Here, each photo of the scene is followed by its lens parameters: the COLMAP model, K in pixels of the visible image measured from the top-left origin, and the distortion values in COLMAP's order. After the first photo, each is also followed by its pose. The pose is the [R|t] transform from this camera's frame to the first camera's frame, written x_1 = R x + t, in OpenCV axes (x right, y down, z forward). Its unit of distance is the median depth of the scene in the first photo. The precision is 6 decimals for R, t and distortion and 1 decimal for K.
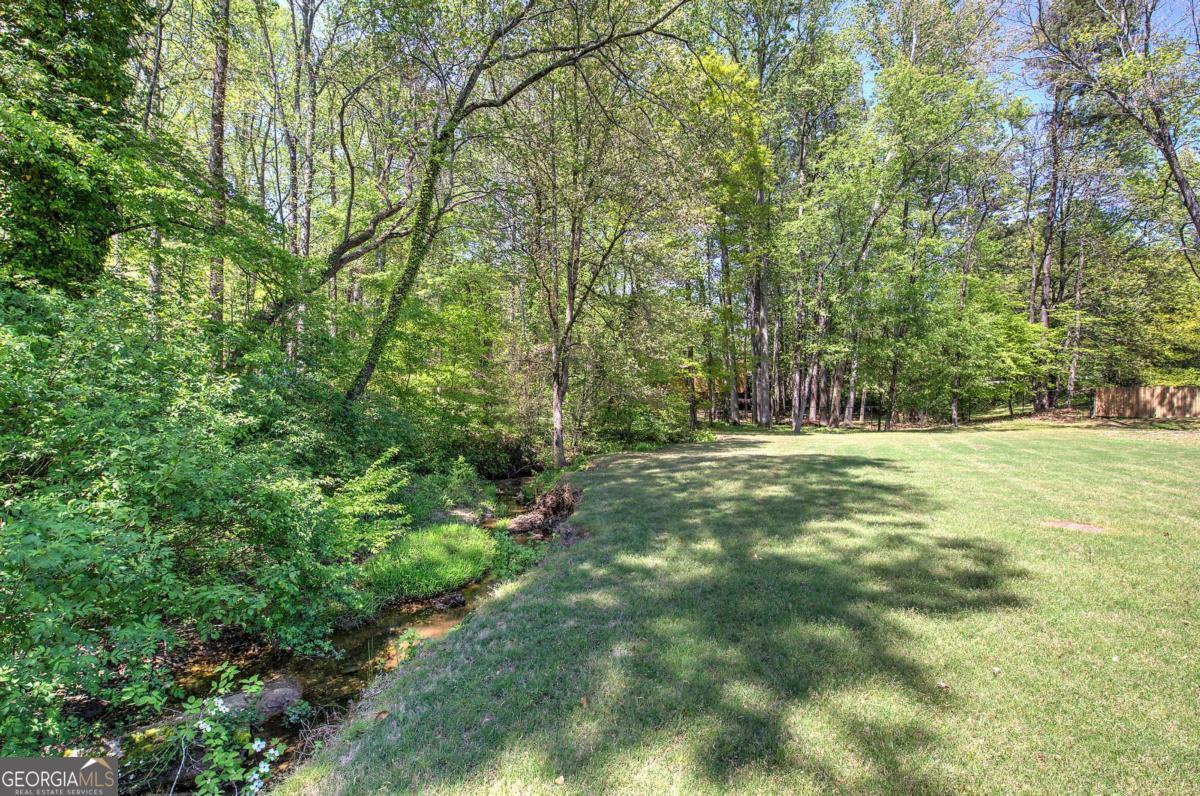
lens RADIAL K [[534.9, 0, 602.2], [0, 534.9, 391.4], [0, 0, 1]] dist [-0.000153, -0.000114]
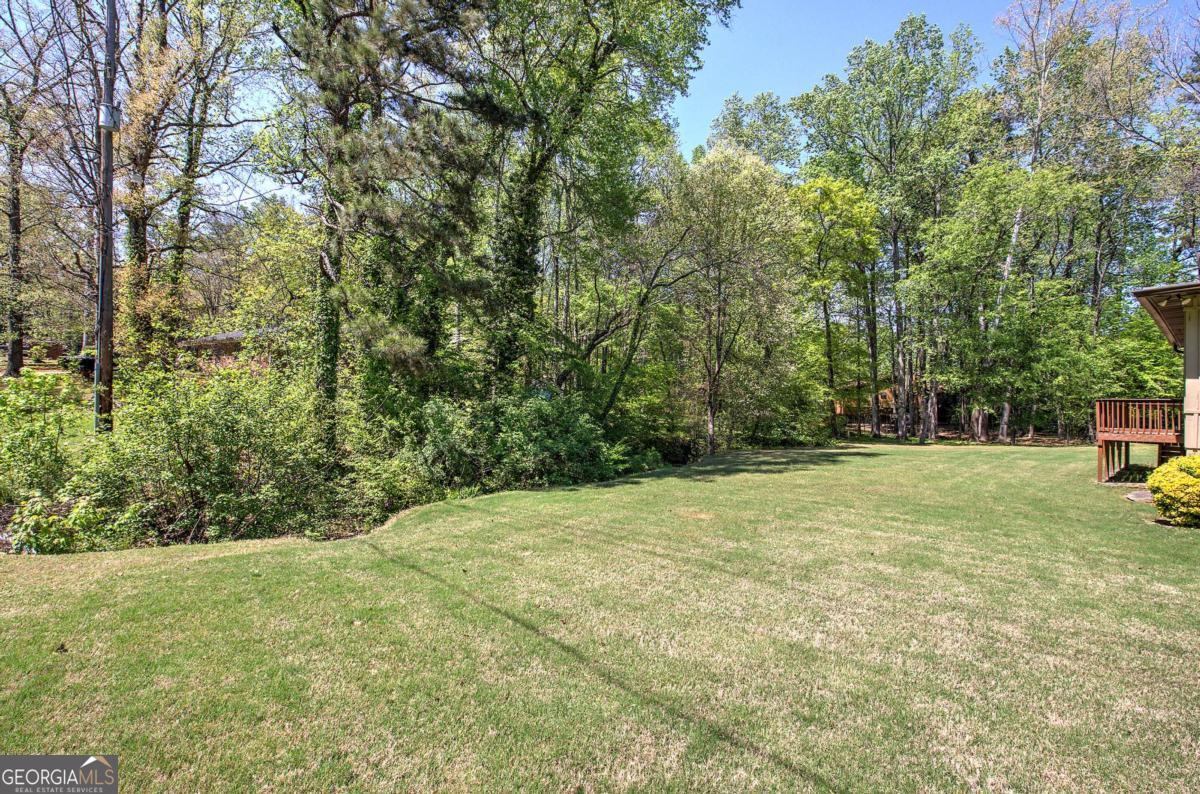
lens RADIAL K [[523.2, 0, 600.6], [0, 523.2, 399.2], [0, 0, 1]] dist [0.000392, 0.000779]
pose [[0.929777, 0.000672, -0.368123, 0.186959], [-0.002506, 0.999987, -0.004505, -0.029515], [0.368115, 0.005111, 0.929766, -0.599261]]
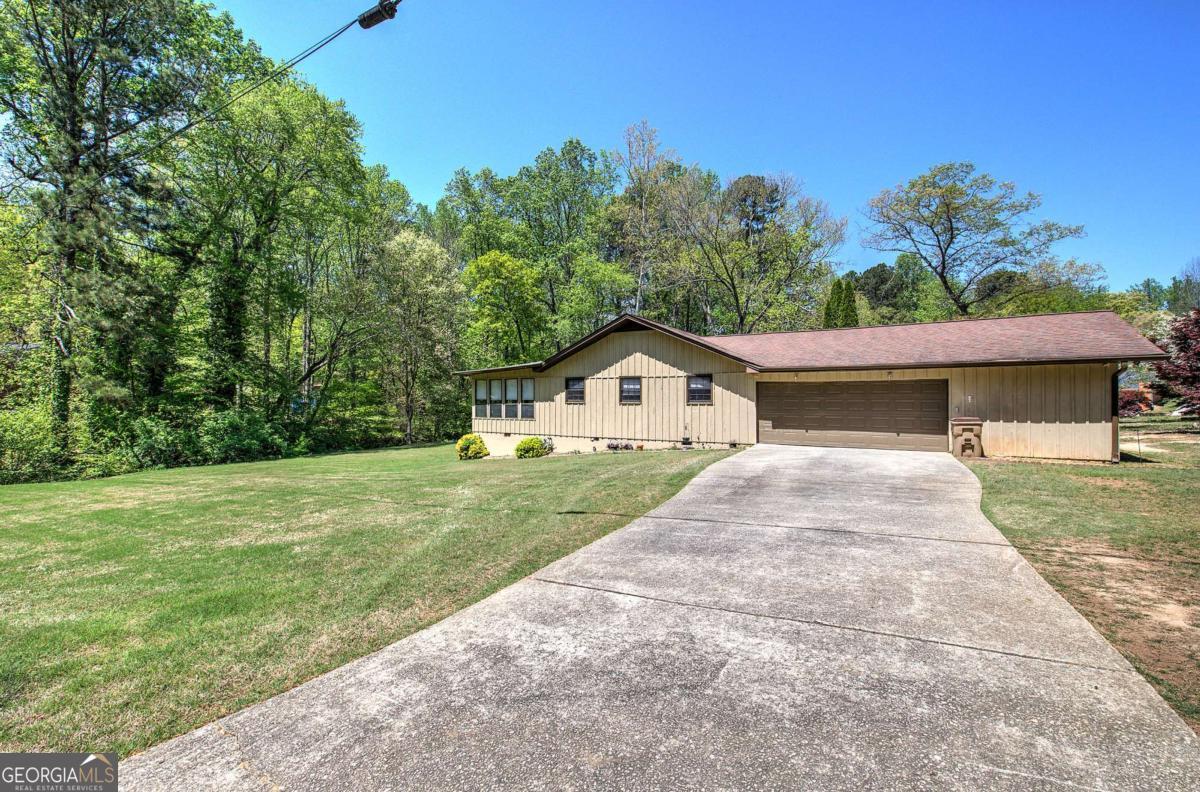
lens RADIAL K [[515.1, 0, 602.2], [0, 515.1, 393.4], [0, 0, 1]] dist [-0.002780, 0.000697]
pose [[0.999214, -0.016825, -0.035894, 0.814818], [0.016441, 0.999805, -0.010973, -0.059788], [0.036072, 0.010374, 0.999295, -1.165778]]
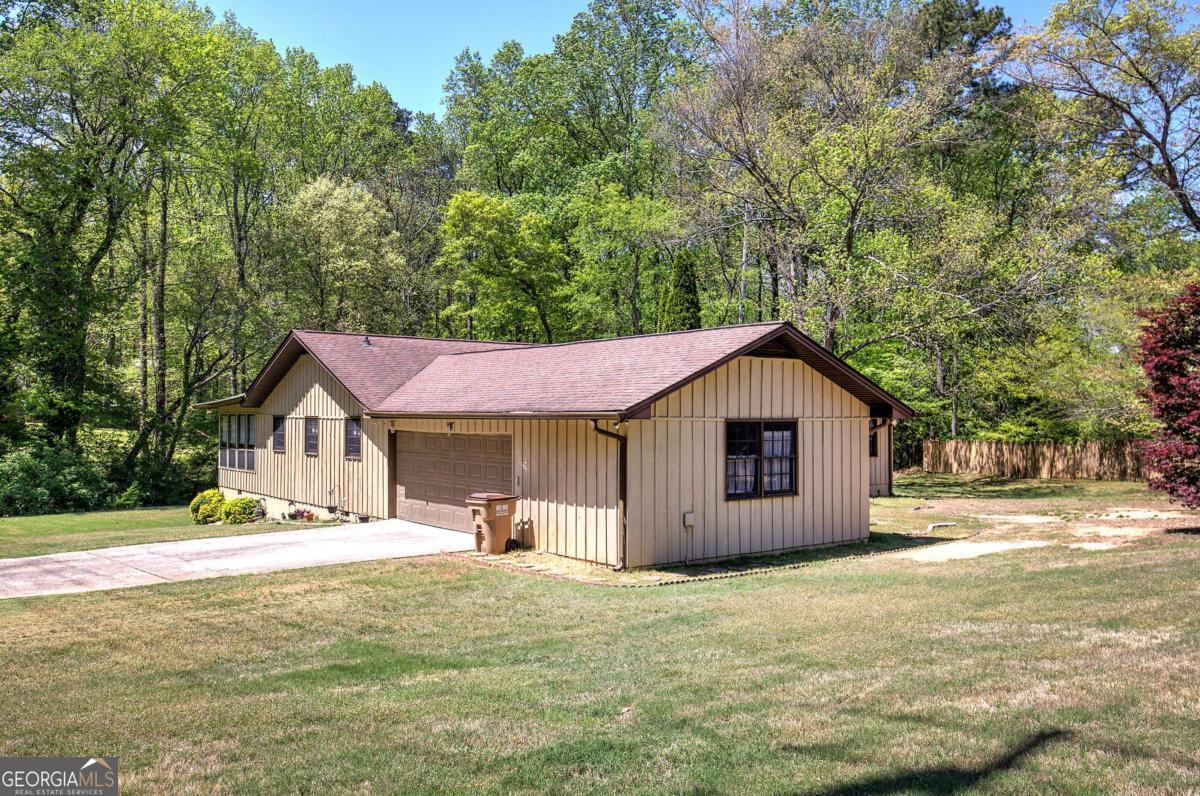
lens RADIAL K [[958.2, 0, 595.1], [0, 958.2, 400.3], [0, 0, 1]] dist [0.053443, 0.000529]
pose [[0.921201, -0.023026, -0.388406, 1.661957], [0.018666, 0.999713, -0.014996, -0.096156], [0.388640, 0.006564, 0.921366, -1.236261]]
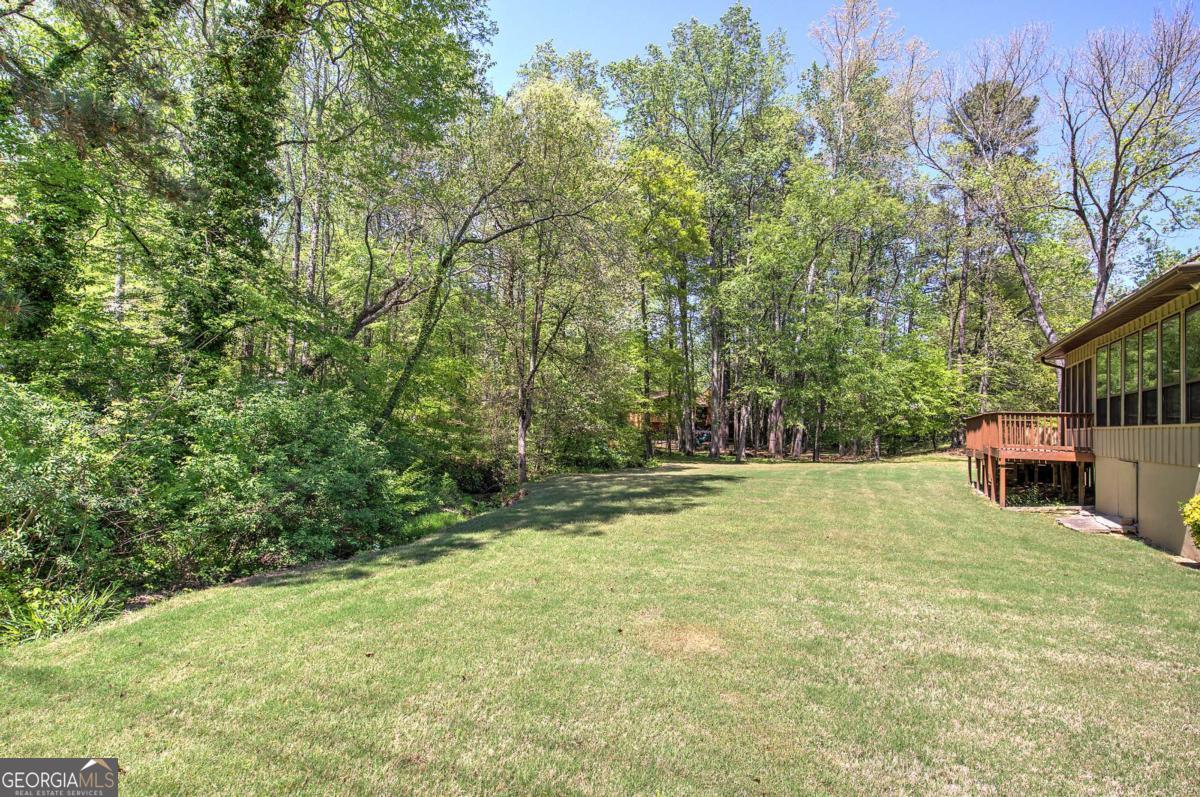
lens RADIAL K [[593.8, 0, 607.2], [0, 593.8, 398.5], [0, 0, 1]] dist [0.002419, 0.000596]
pose [[0.999108, 0.020037, 0.037161, 0.060317], [-0.018811, 0.999277, -0.033050, -0.017622], [-0.037796, 0.032322, 0.998763, -0.389090]]
